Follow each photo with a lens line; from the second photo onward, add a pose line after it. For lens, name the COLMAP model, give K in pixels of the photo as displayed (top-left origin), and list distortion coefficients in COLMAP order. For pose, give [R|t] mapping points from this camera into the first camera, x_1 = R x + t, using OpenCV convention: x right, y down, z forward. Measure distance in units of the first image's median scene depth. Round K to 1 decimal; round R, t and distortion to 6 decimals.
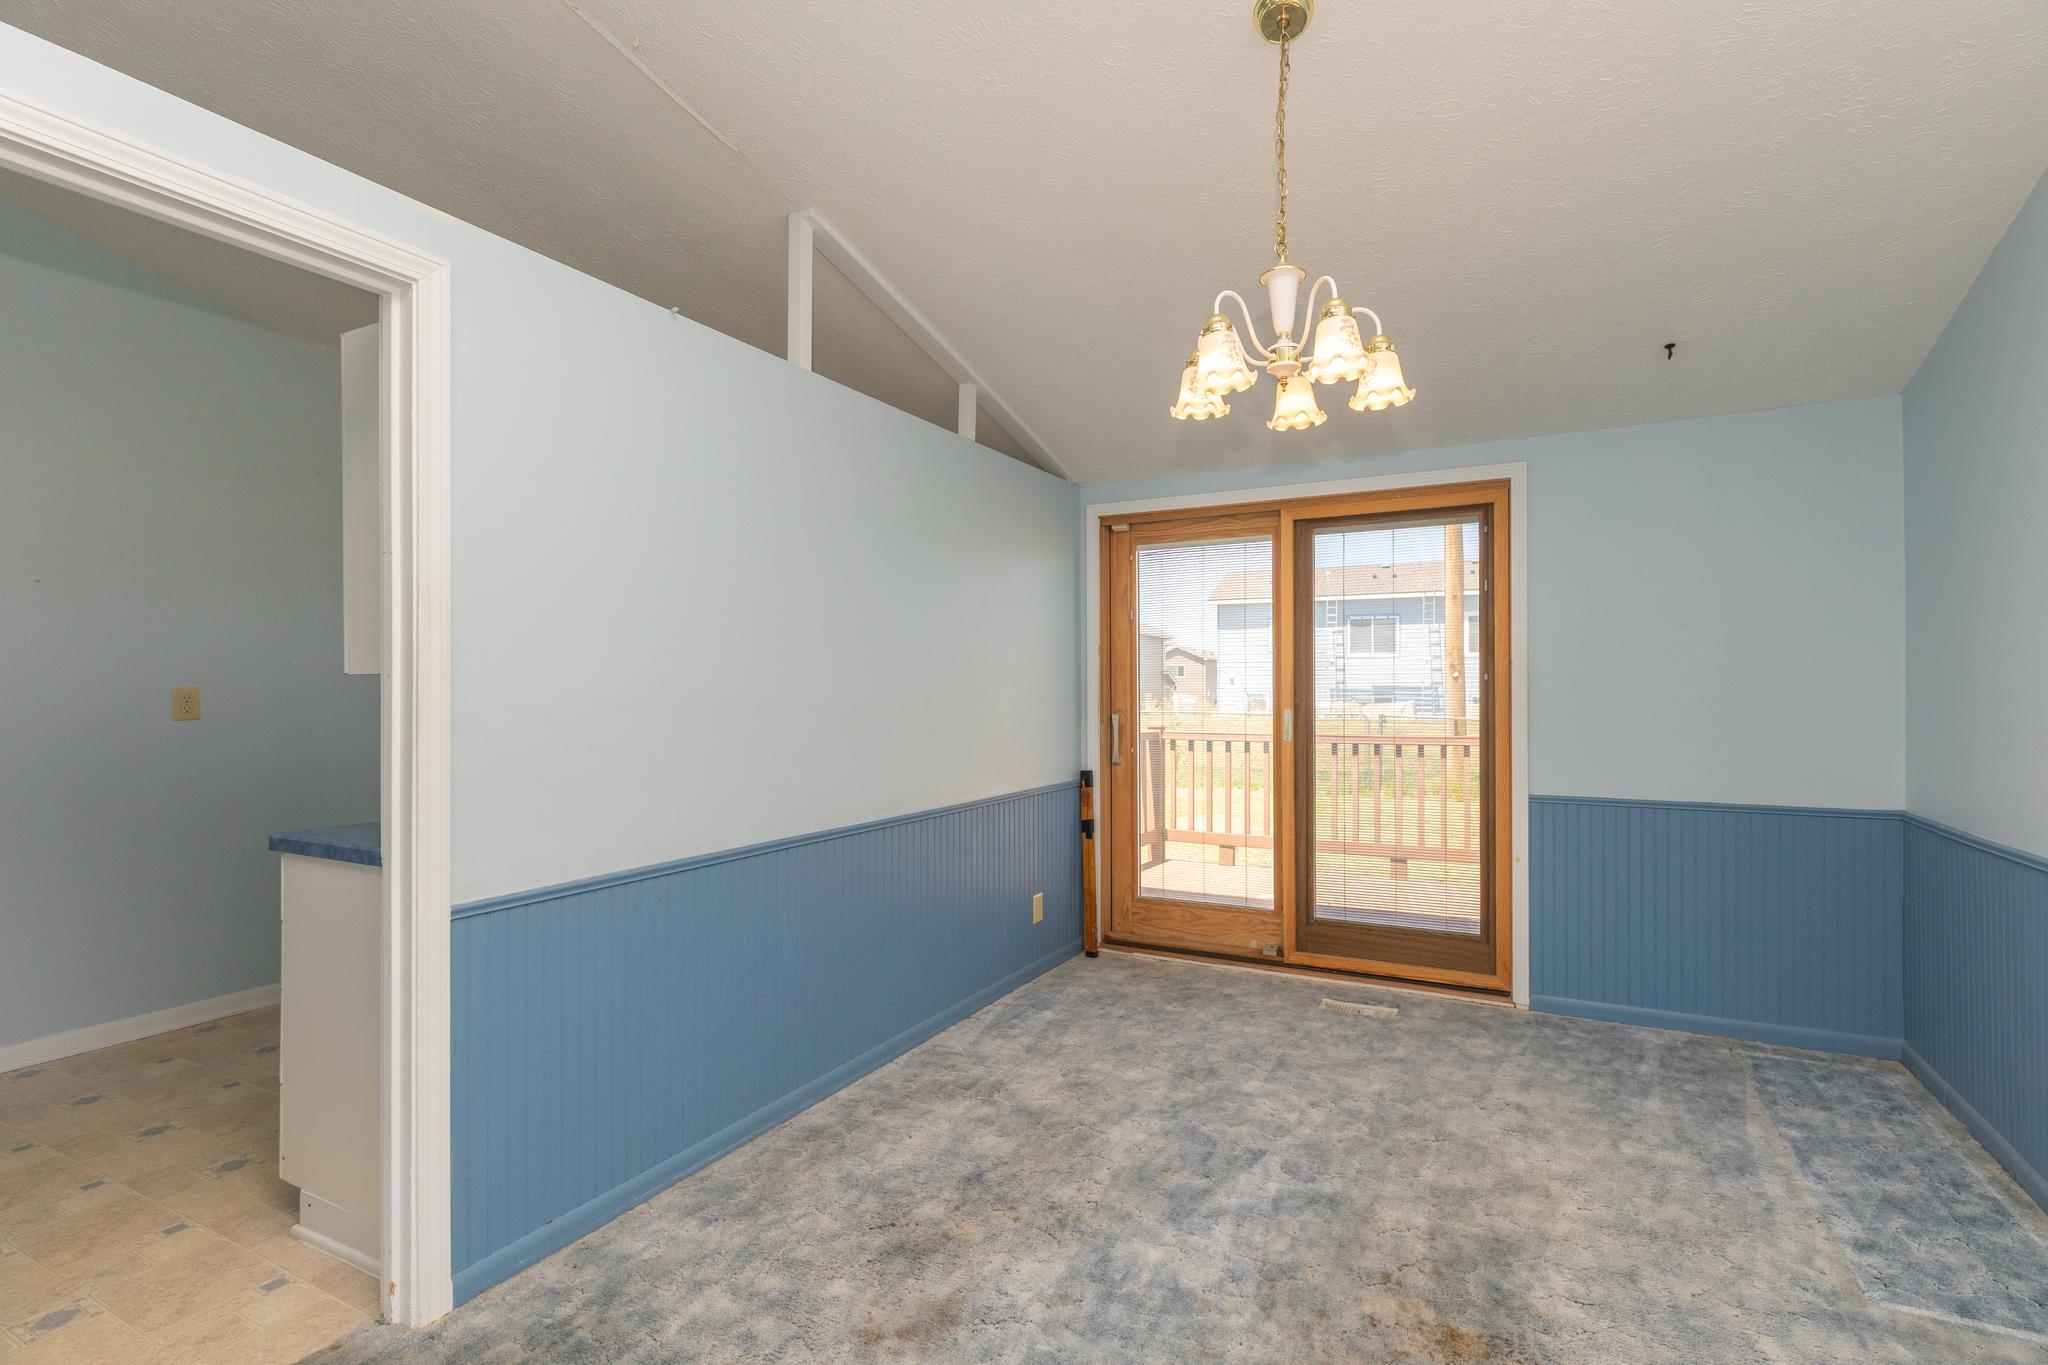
lens RADIAL K [[920.5, 0, 1098.1], [0, 920.5, 690.3], [0, 0, 1]] dist [0.007924, -0.001826]
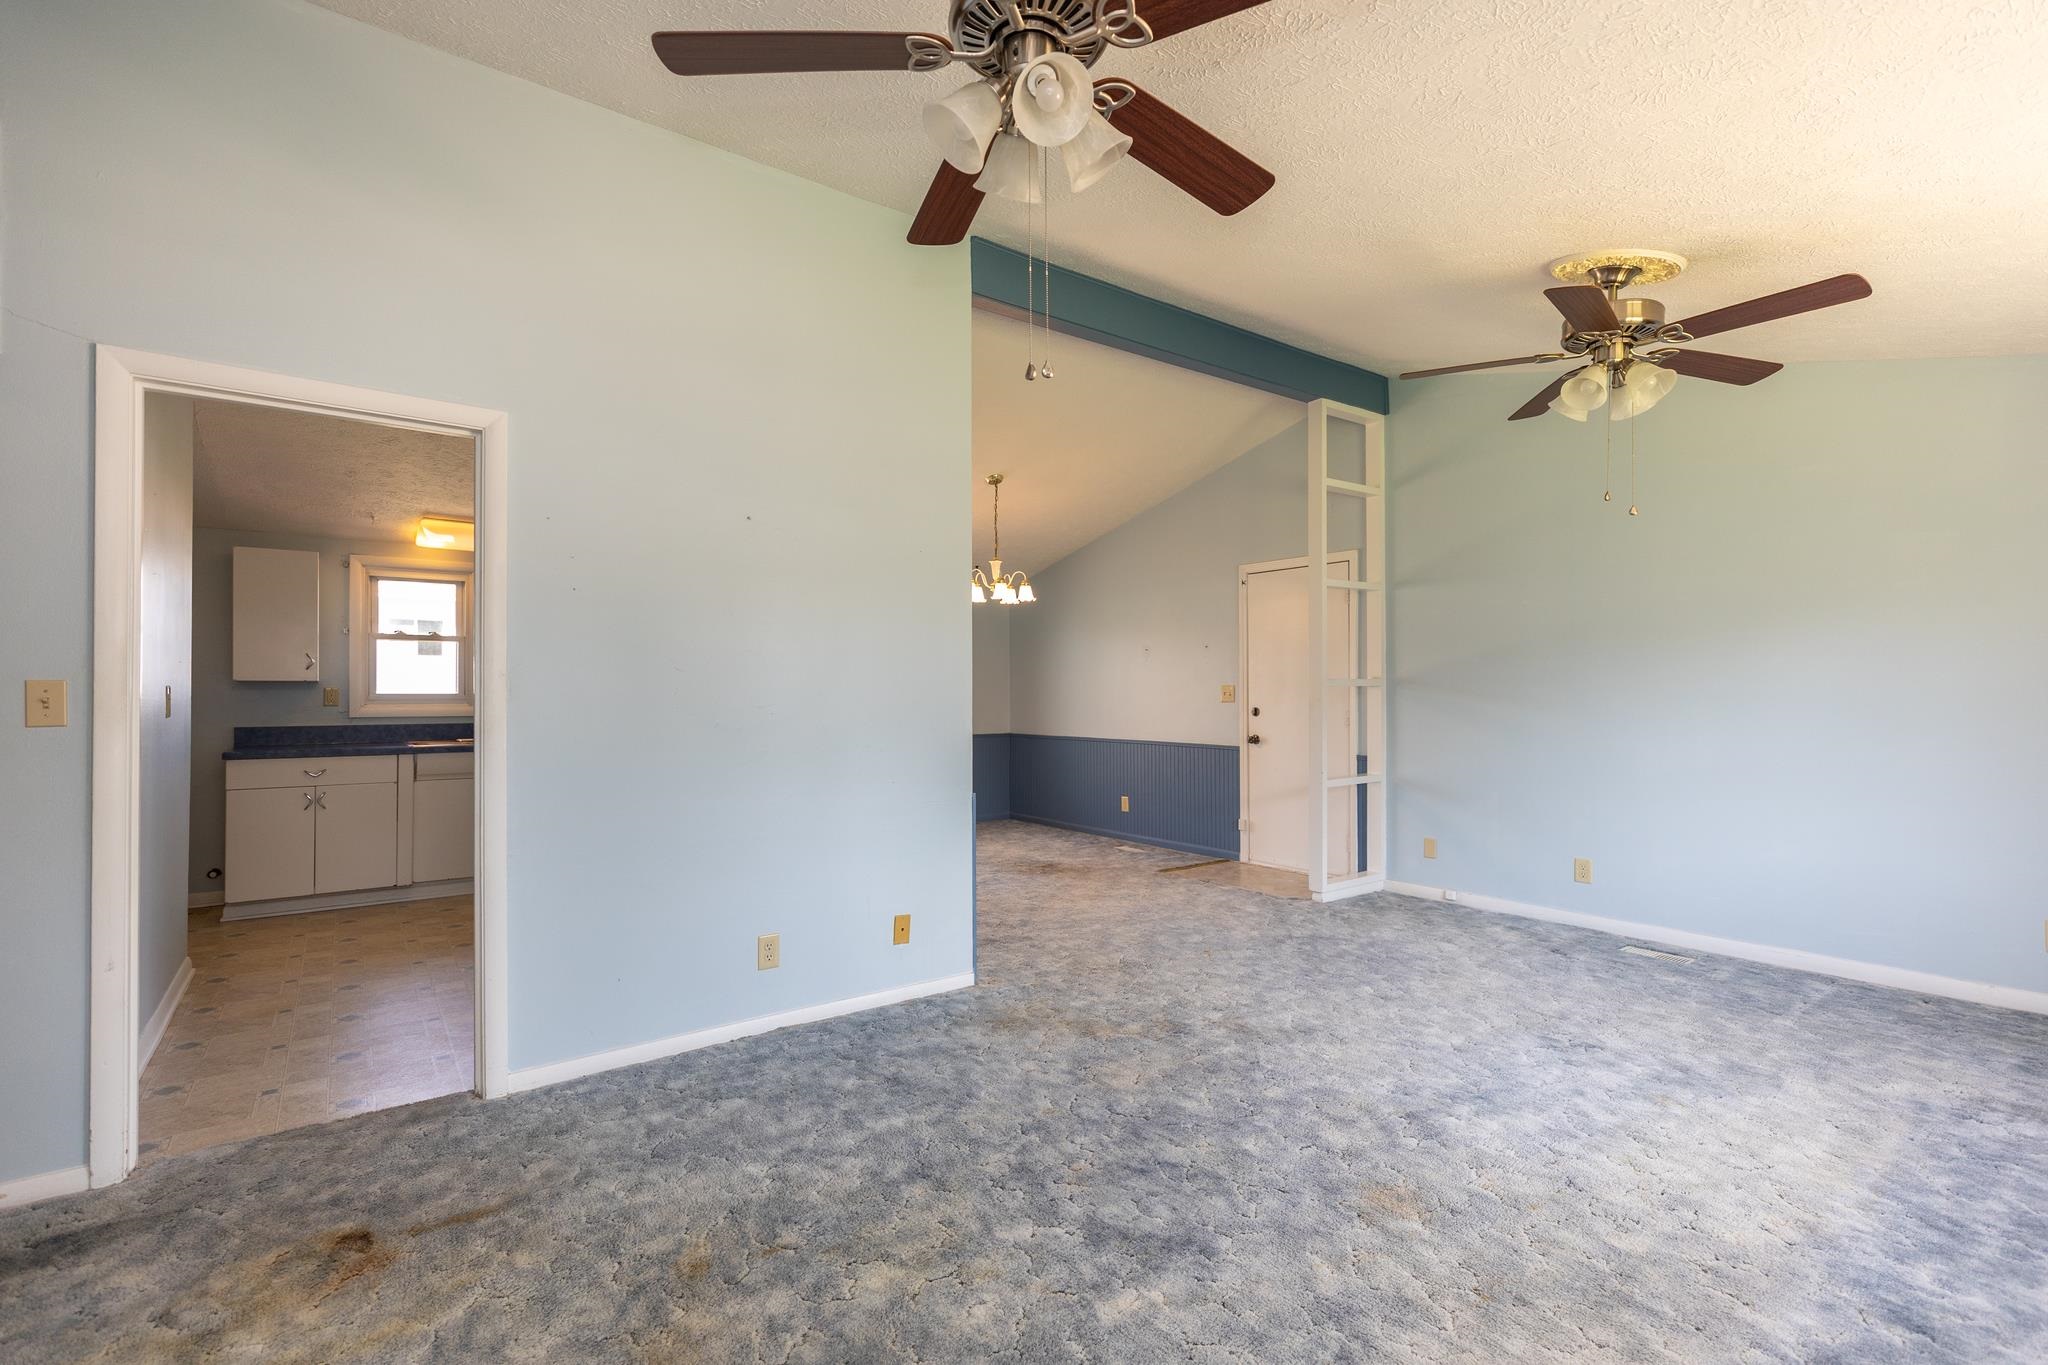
lens RADIAL K [[920.5, 0, 1017.6], [0, 920.5, 686.3], [0, 0, 1]] dist [0.007924, -0.001826]
pose [[0.462127, 0.007815, 0.886779, -1.359822], [0.000808, 0.999957, -0.009233, 0.007607], [-0.886813, 0.004984, 0.462101, -0.279036]]
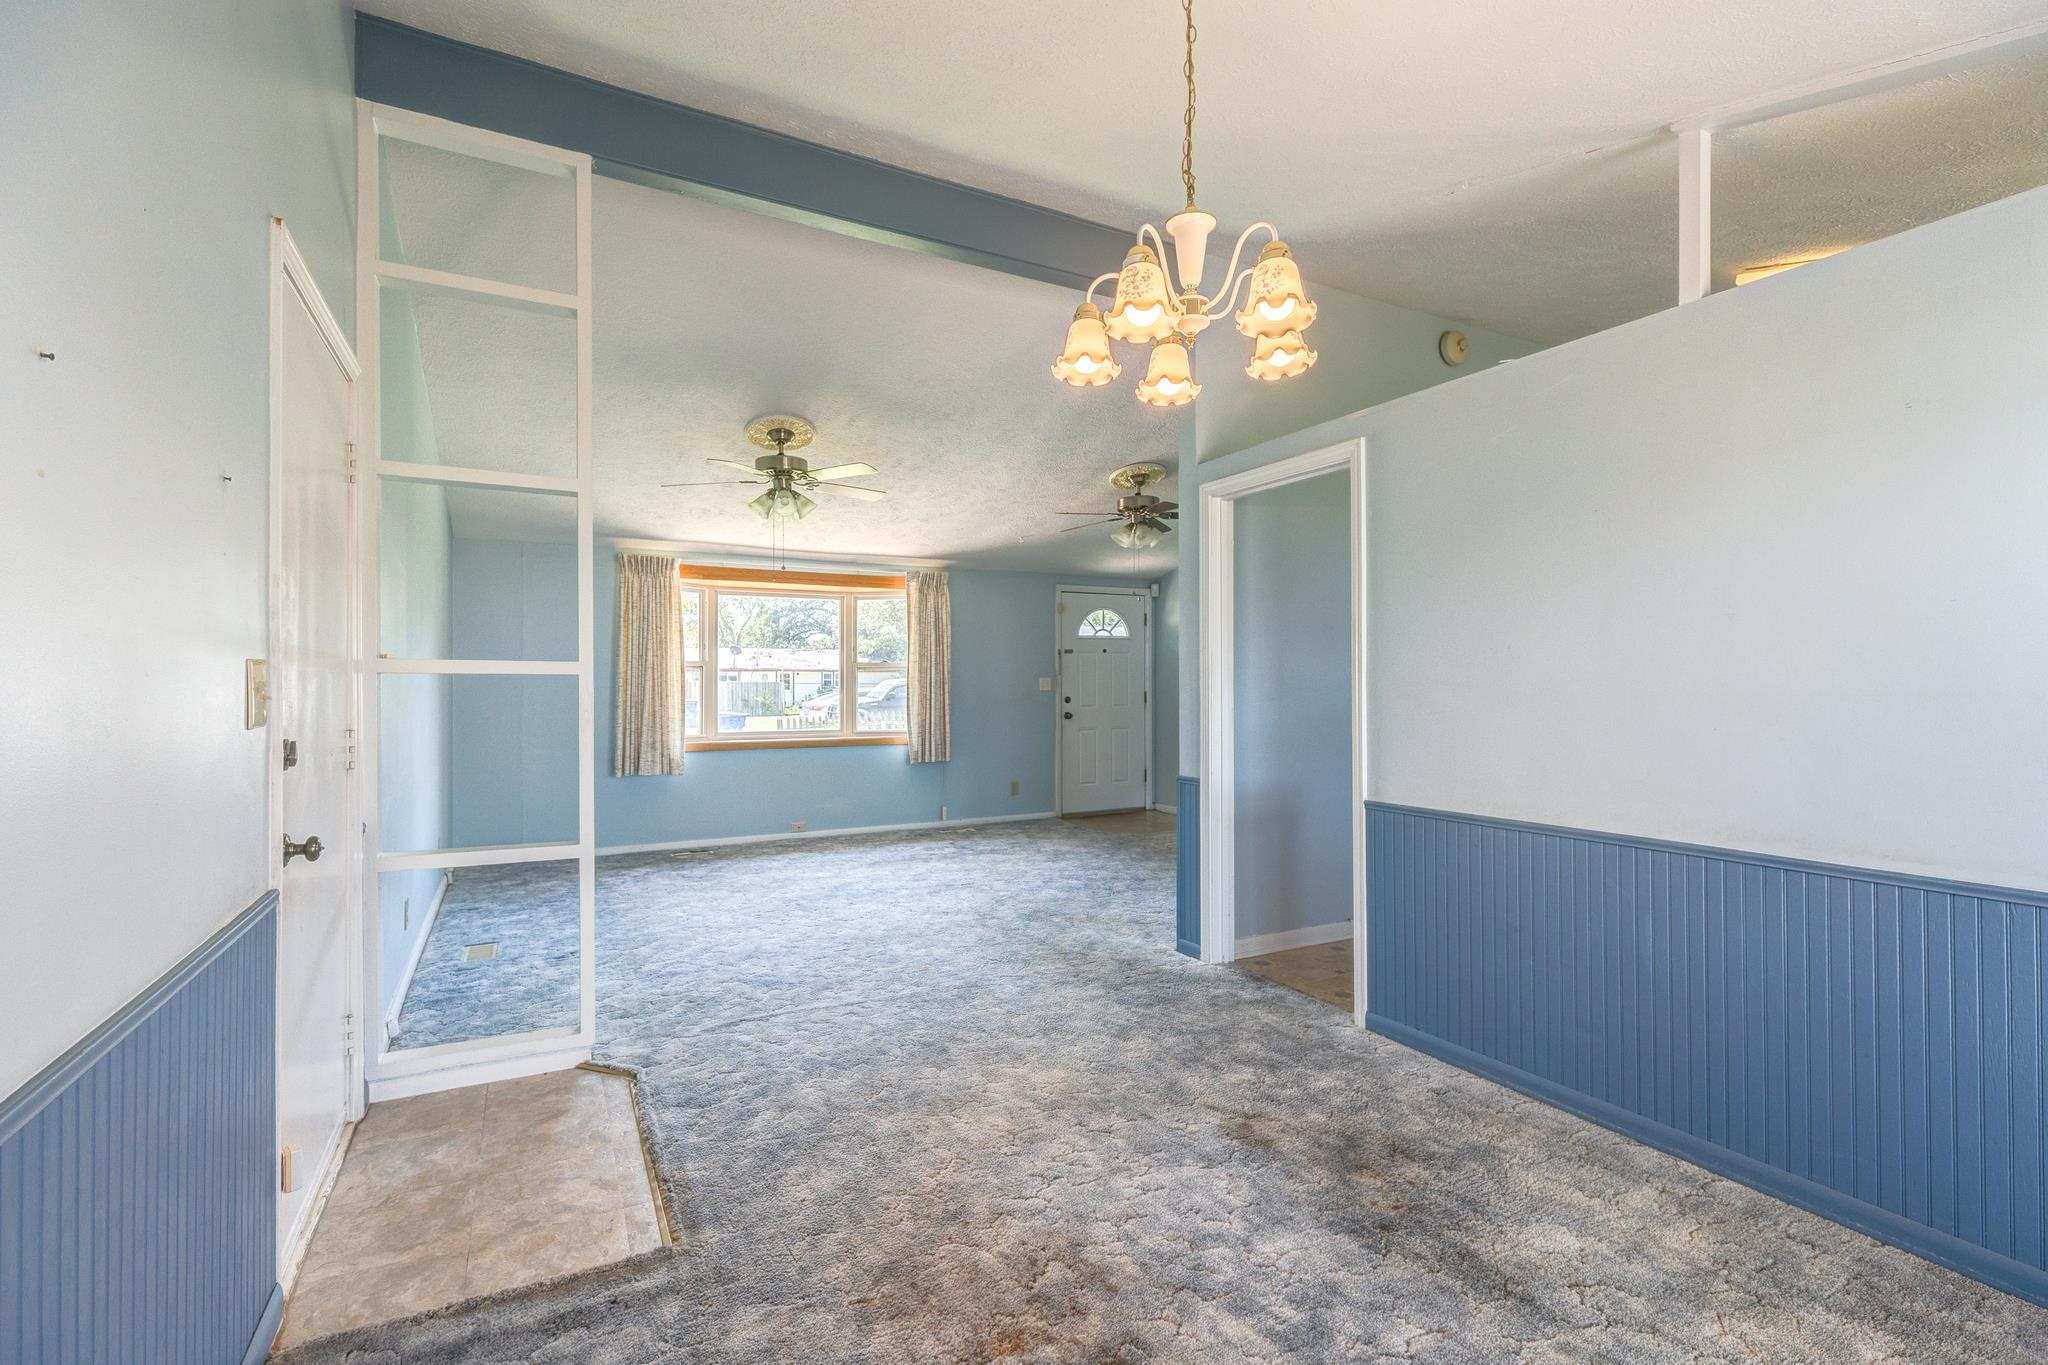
lens RADIAL K [[920.5, 0, 1033.5], [0, 920.5, 683.4], [0, 0, 1]] dist [0.007924, -0.001826]
pose [[-0.575556, 0.003520, -0.817755, 0.553248], [0.003337, 0.999993, 0.001956, 0.001295], [0.817755, -0.001603, -0.575564, 0.746296]]
